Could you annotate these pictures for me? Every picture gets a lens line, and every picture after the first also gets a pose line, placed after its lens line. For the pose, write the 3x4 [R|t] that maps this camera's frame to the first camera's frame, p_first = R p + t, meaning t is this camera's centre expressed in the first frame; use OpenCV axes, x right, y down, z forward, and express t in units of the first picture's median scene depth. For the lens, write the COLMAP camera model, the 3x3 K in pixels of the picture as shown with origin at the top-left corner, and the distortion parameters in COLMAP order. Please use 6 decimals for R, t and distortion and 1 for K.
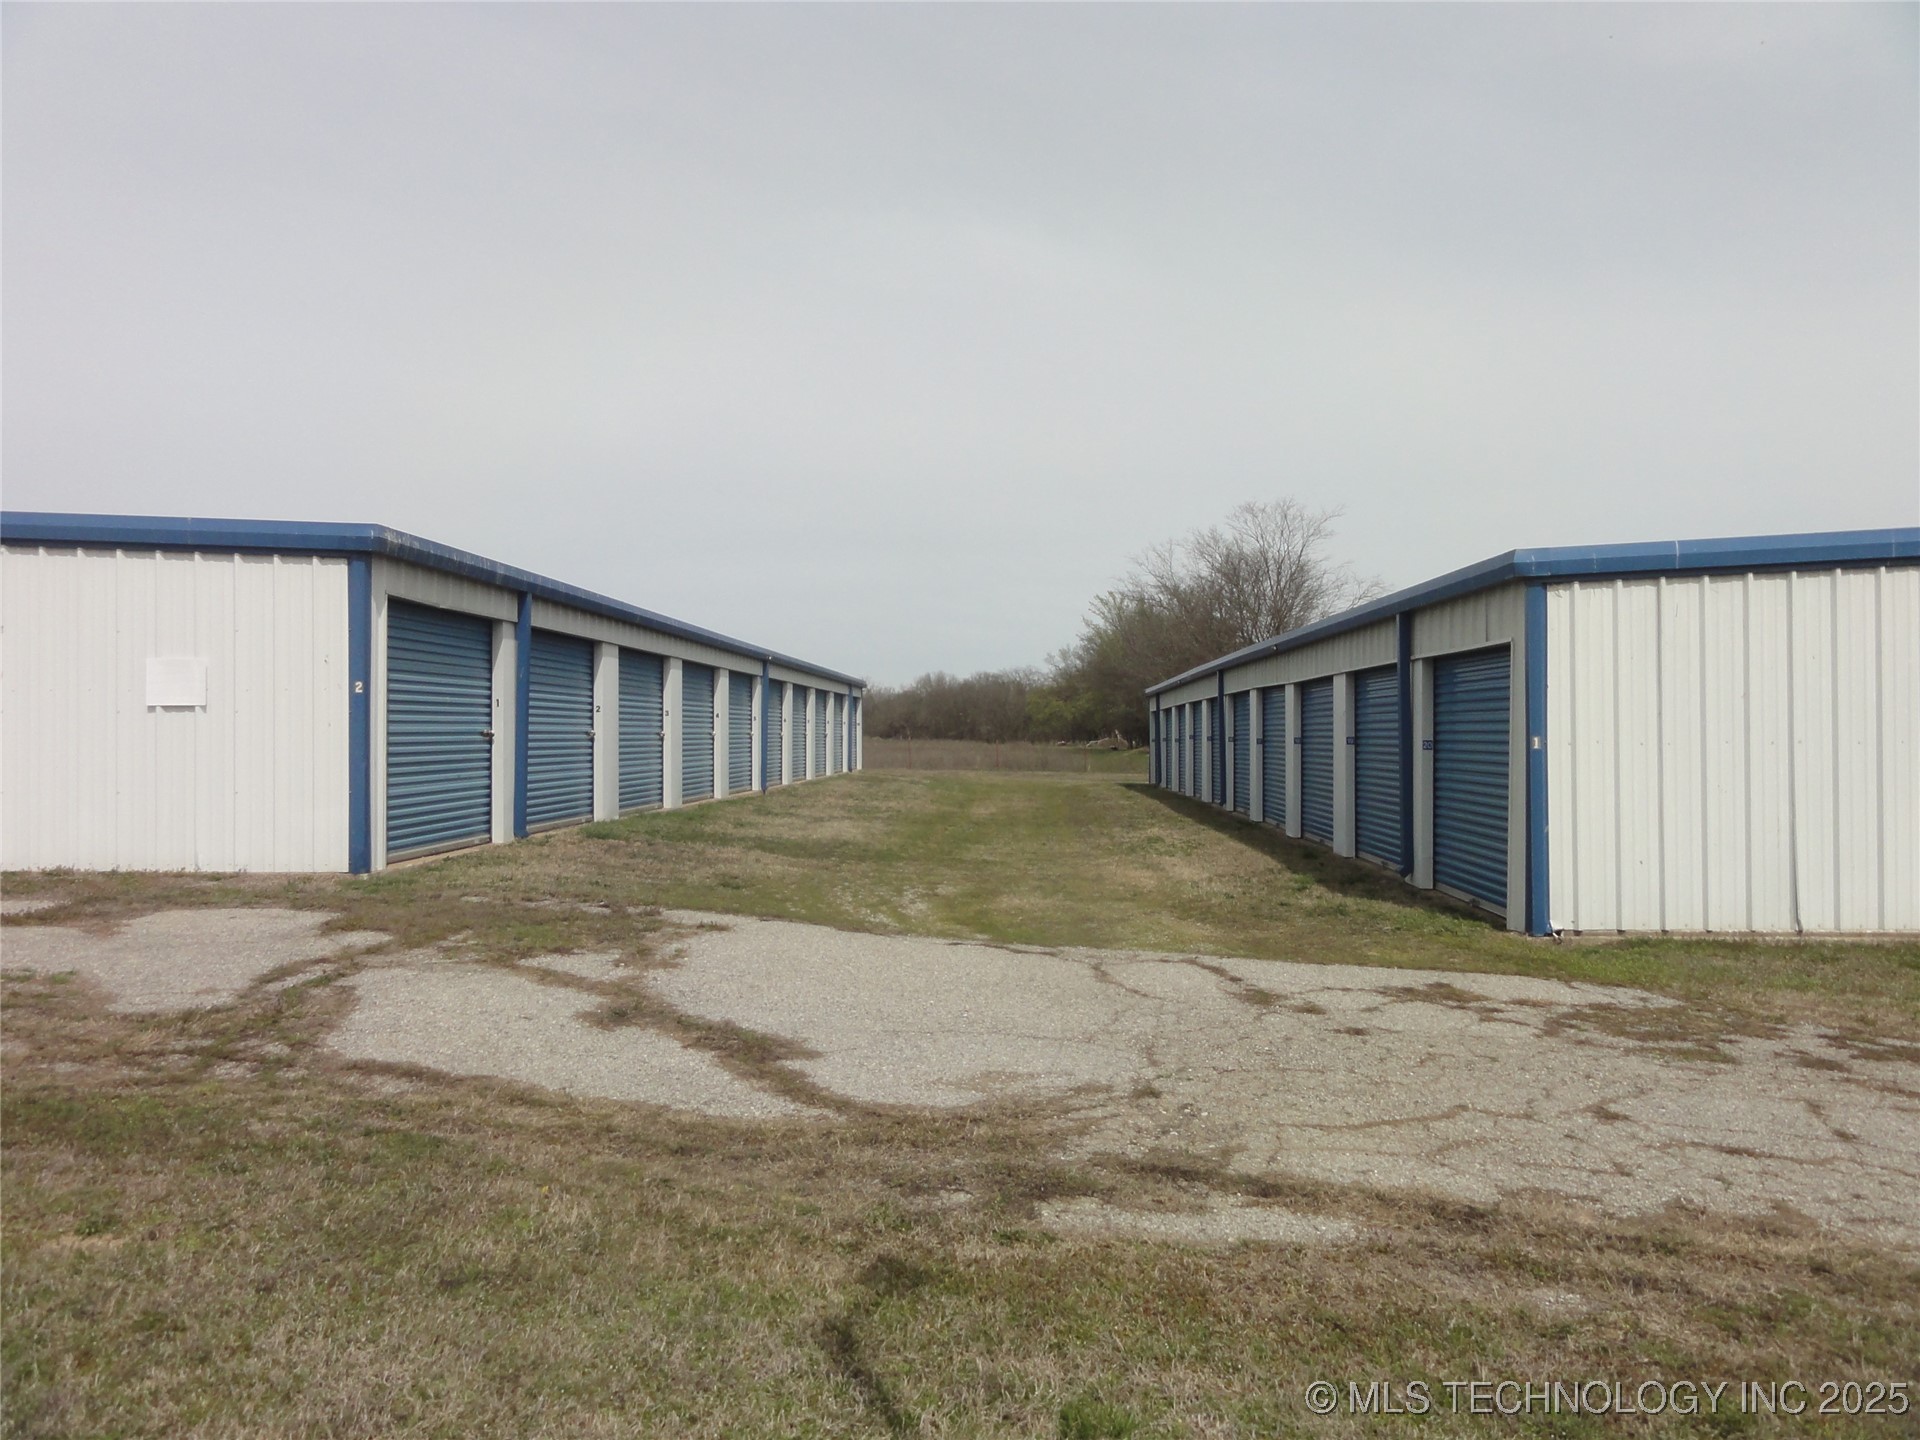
lens RADIAL K [[1350.0, 0, 967.4], [0, 1350.0, 732.6], [0, 0, 1]] dist [0.010682, -0.003103]
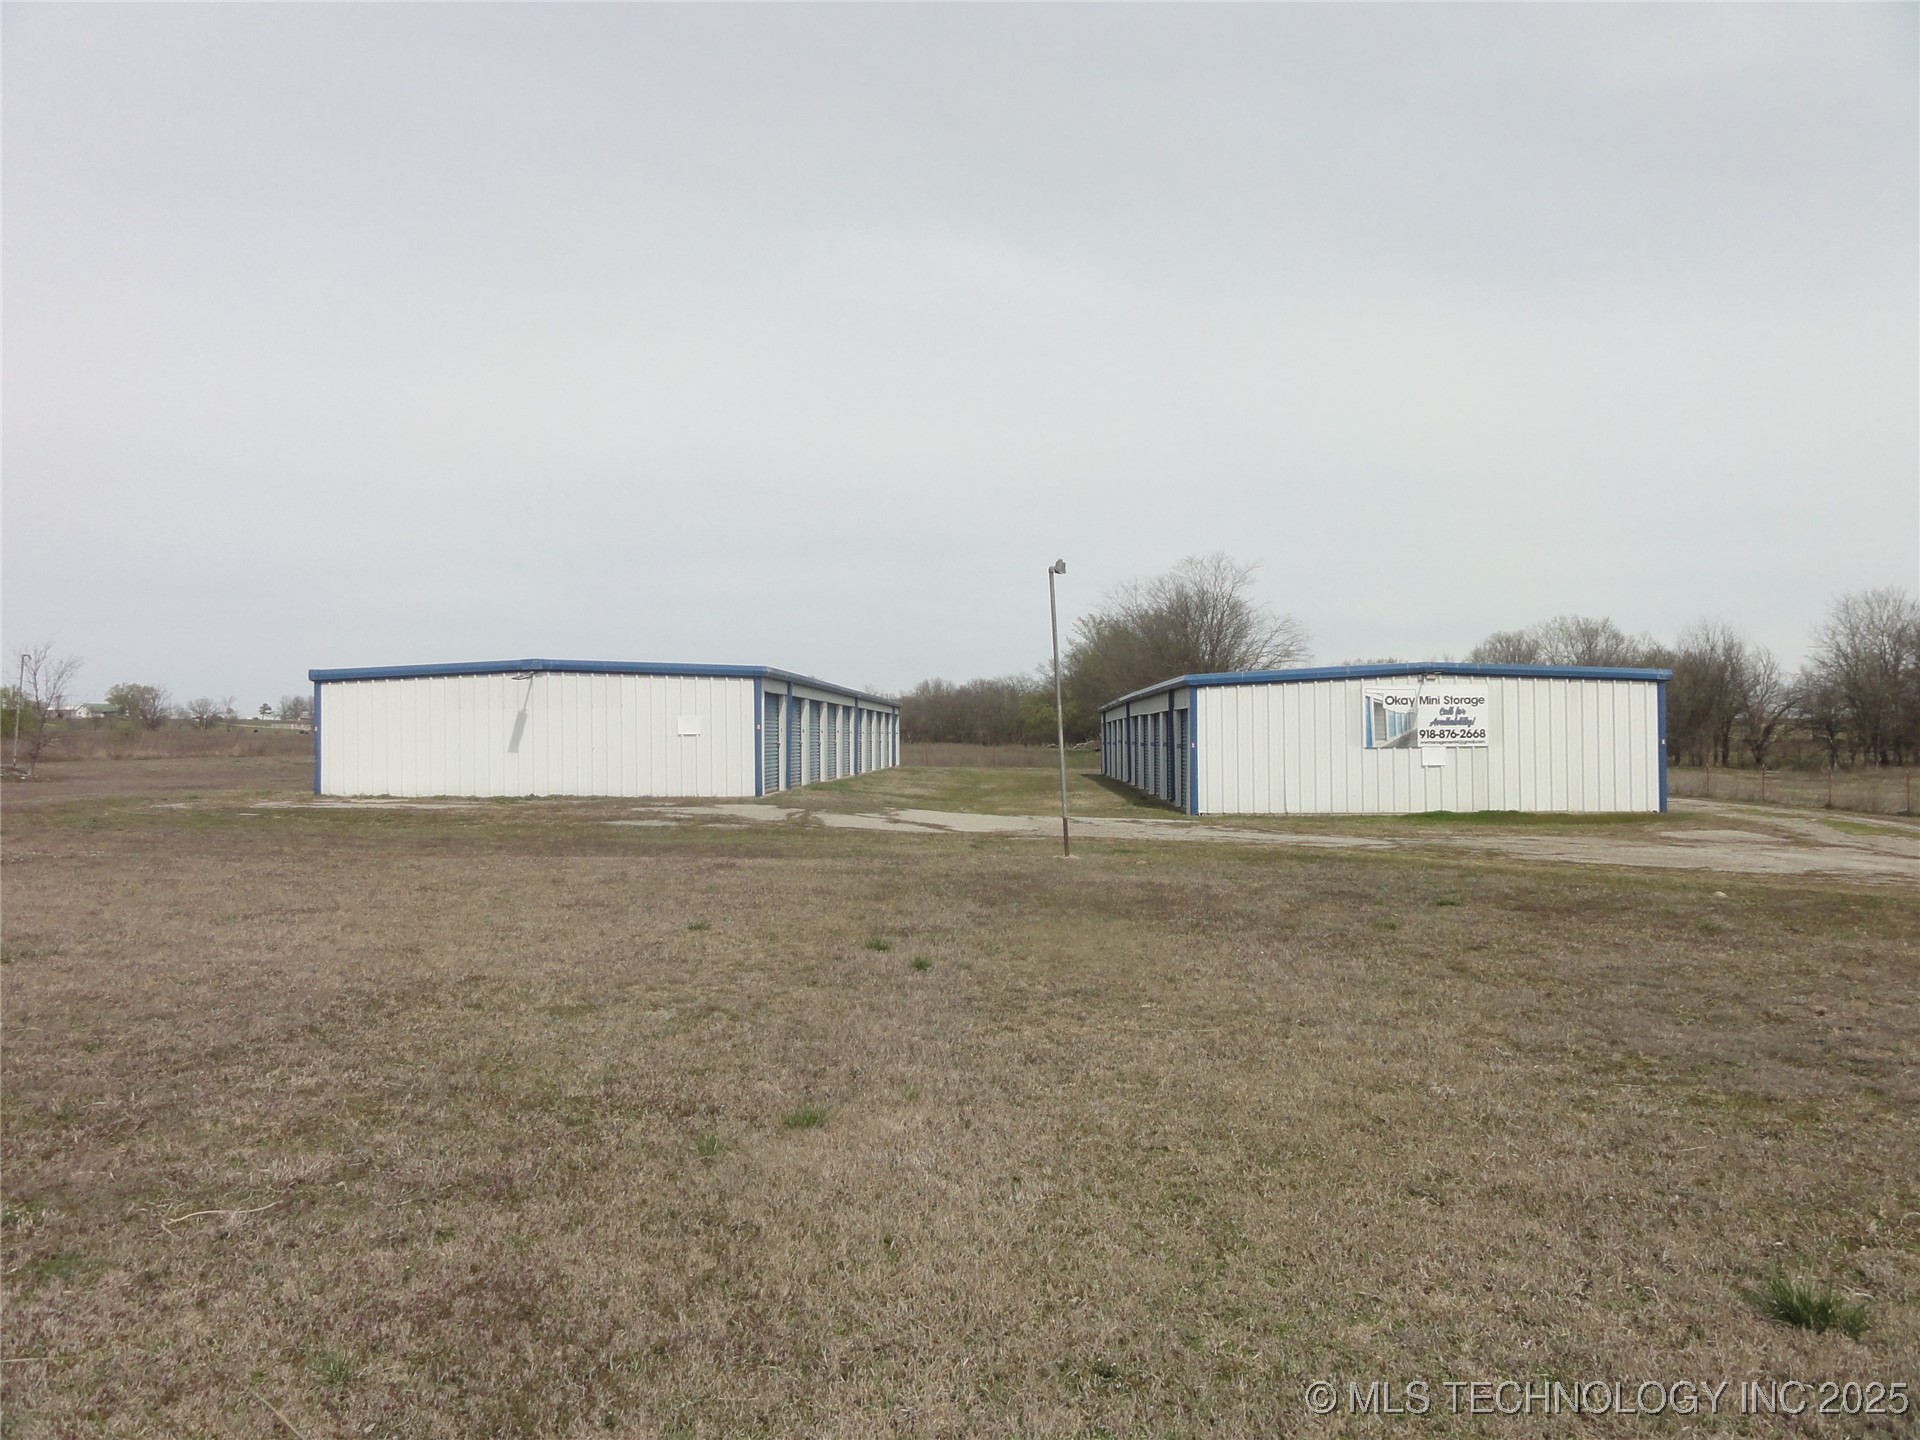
lens RADIAL K [[1350.0, 0, 960.0], [0, 1350.0, 722.5], [0, 0, 1]] dist [0.010682, -0.003103]
pose [[0.999983, -0.005638, -0.001665, -0.018381], [0.005621, 0.999936, -0.009859, -0.005400], [0.001721, 0.009850, 0.999950, -0.676652]]
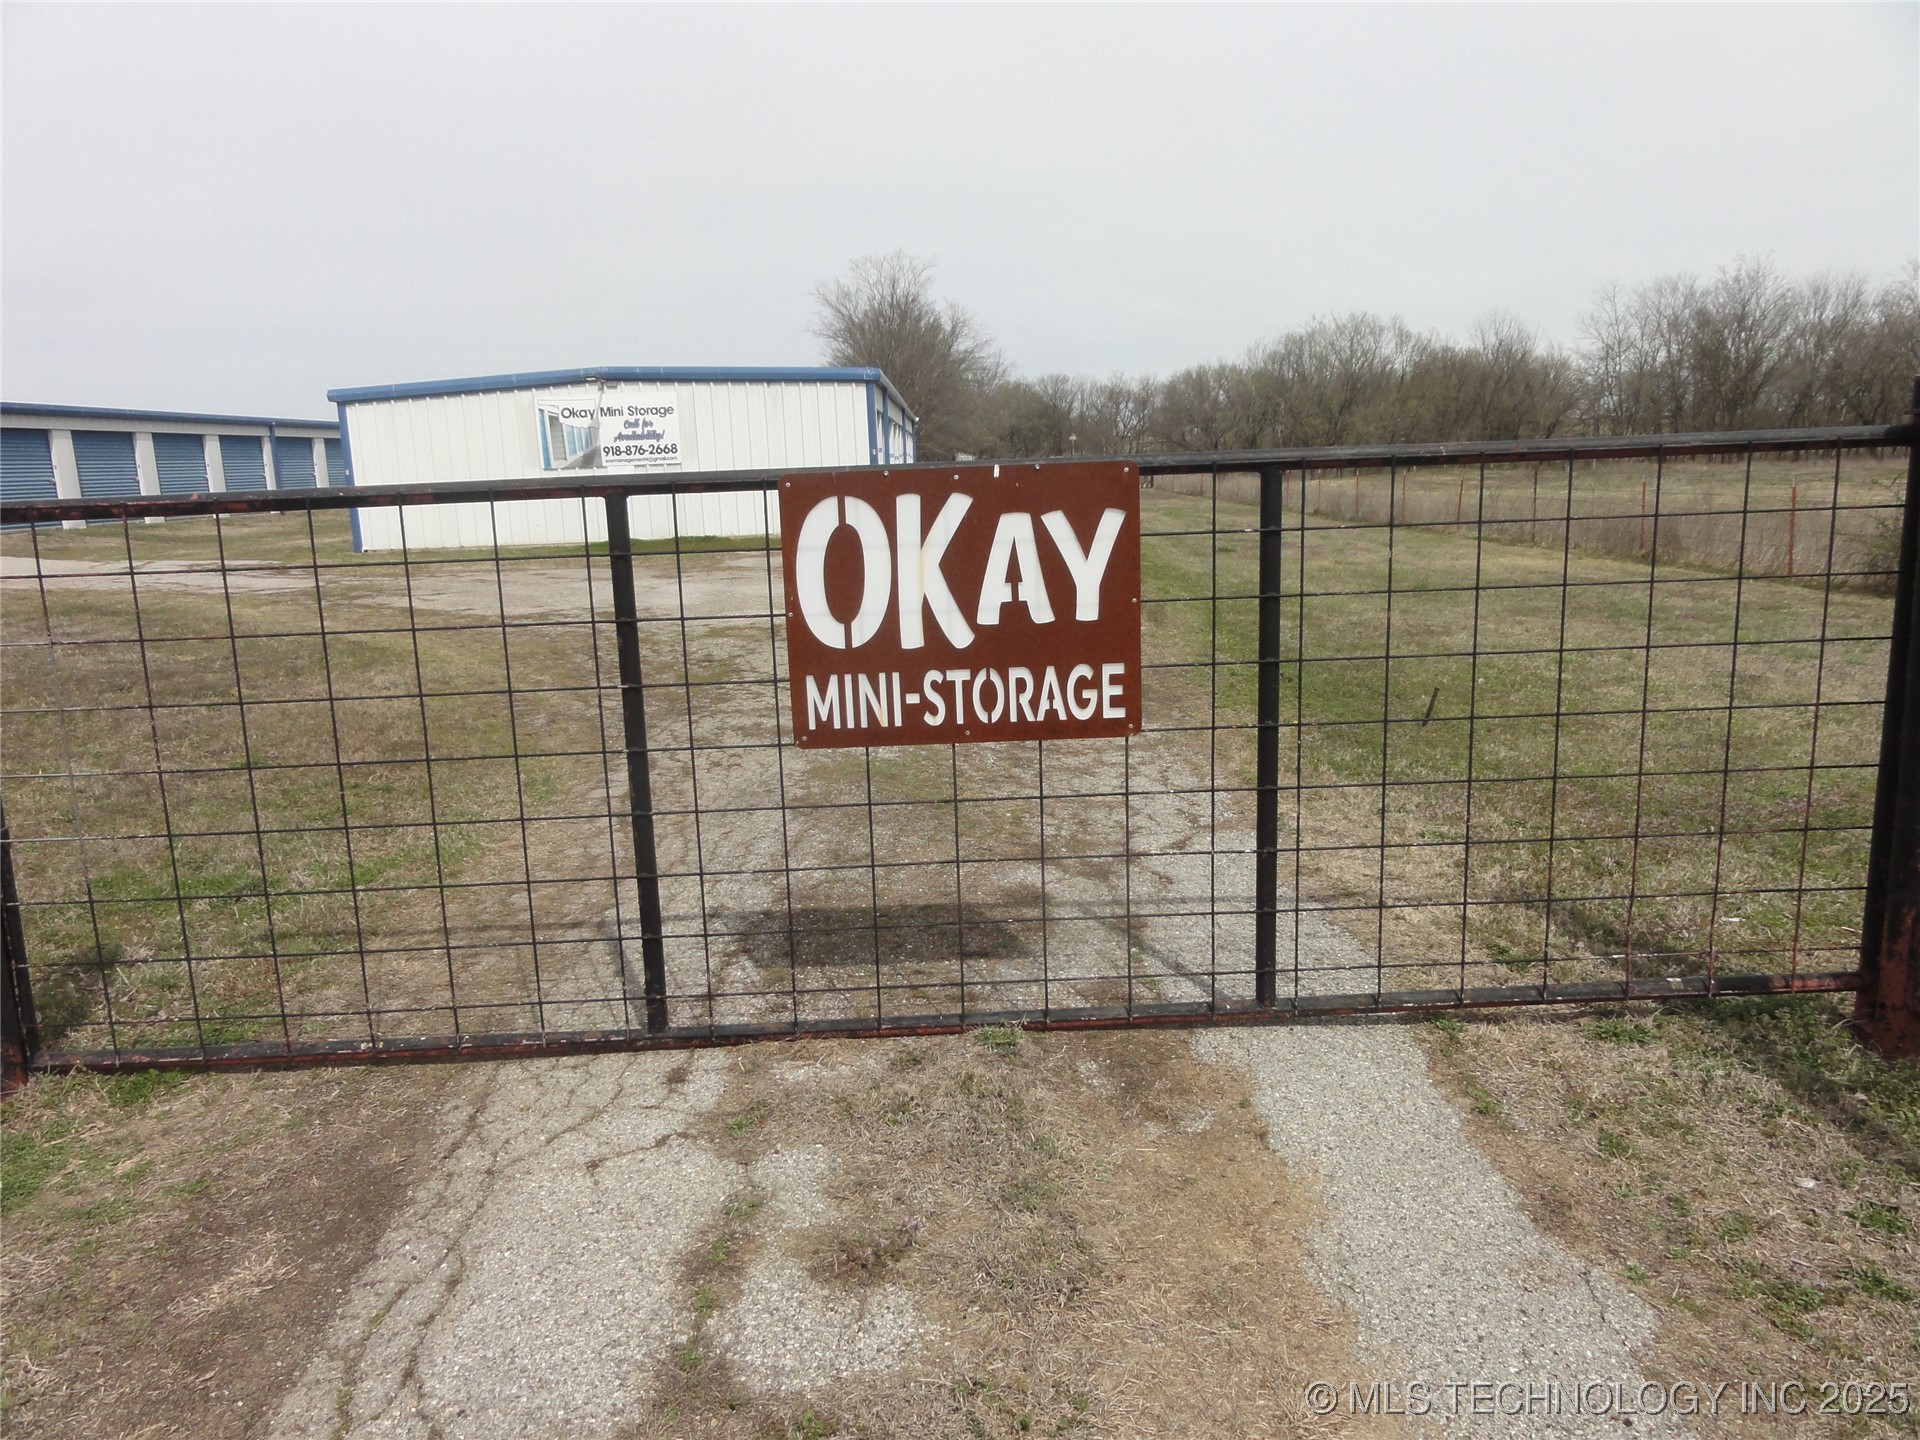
lens RADIAL K [[1350.0, 0, 951.9], [0, 1350.0, 720.3], [0, 0, 1]] dist [0.010682, -0.003103]
pose [[0.998239, -0.045211, 0.038412, 0.533922], [0.037095, 0.980969, 0.190588, 0.008351], [-0.046298, -0.188828, 0.980918, -0.574713]]
